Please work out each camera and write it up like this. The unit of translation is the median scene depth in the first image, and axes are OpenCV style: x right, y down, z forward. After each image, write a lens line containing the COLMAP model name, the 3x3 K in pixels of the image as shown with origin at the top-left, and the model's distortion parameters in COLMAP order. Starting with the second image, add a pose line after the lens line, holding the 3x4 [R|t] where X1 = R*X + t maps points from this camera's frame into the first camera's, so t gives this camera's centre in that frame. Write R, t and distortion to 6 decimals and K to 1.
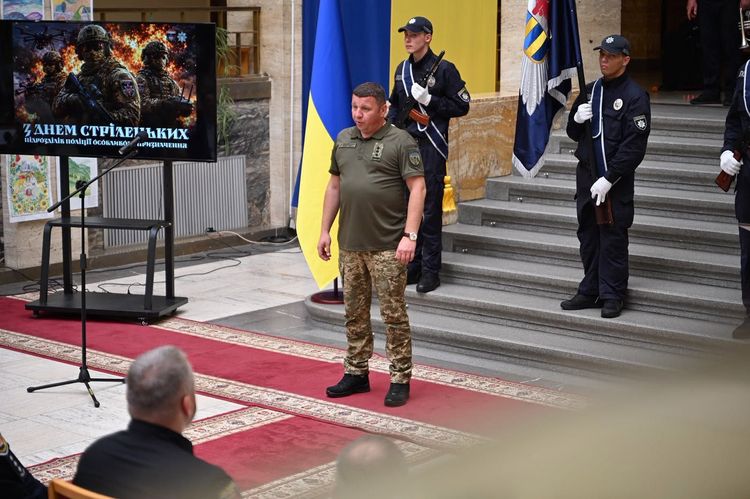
lens RADIAL K [[1577.6, 0, 375.0], [0, 1577.6, 249.5], [0, 0, 1]] dist [-0.027593, -0.235214]
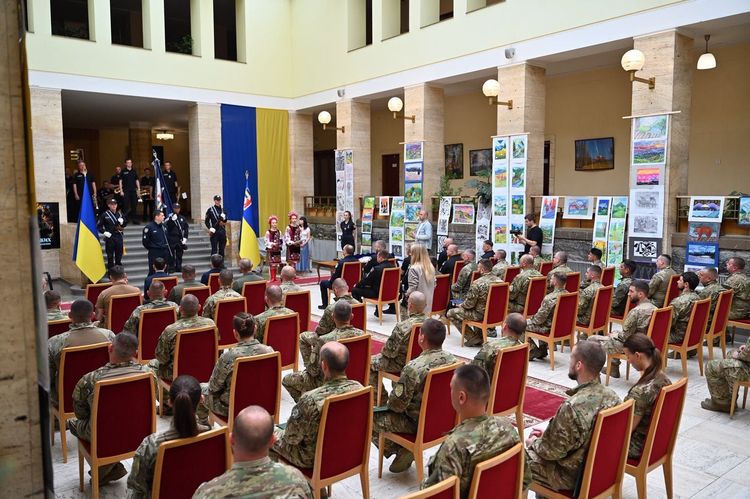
lens RADIAL K [[599.2, 0, 375.0], [0, 599.2, 249.5], [0, 0, 1]] dist [0.006760, -0.012259]
pose [[0.179029, -0.087990, 0.979901, -1.117213], [0.157792, 0.985667, 0.059679, -0.025819], [-0.971108, 0.143937, 0.190347, 0.195716]]
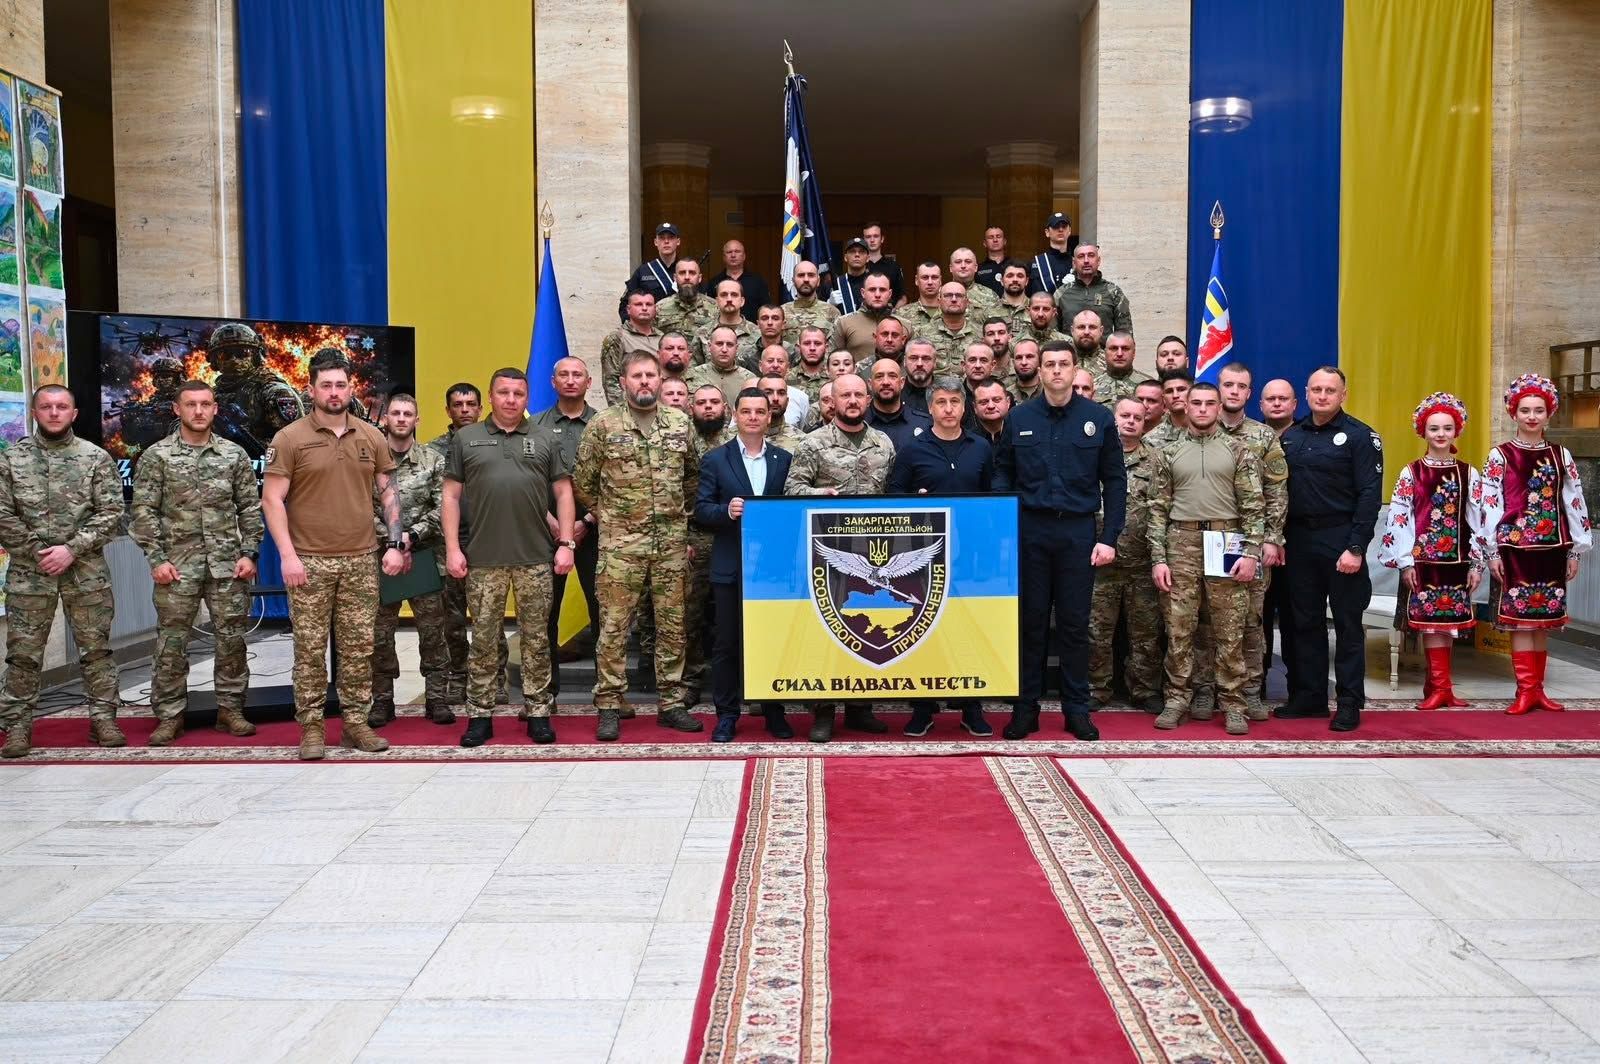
lens RADIAL K [[1428.5, 0, 843.4], [0, 1428.5, 531.5], [0, 0, 1]] dist [-0.005286, -0.001422]
pose [[0.742927, -0.042043, 0.668051, -0.422294], [0.105811, 0.992854, -0.055186, 0.022730], [-0.660956, 0.111686, 0.742067, 0.322113]]
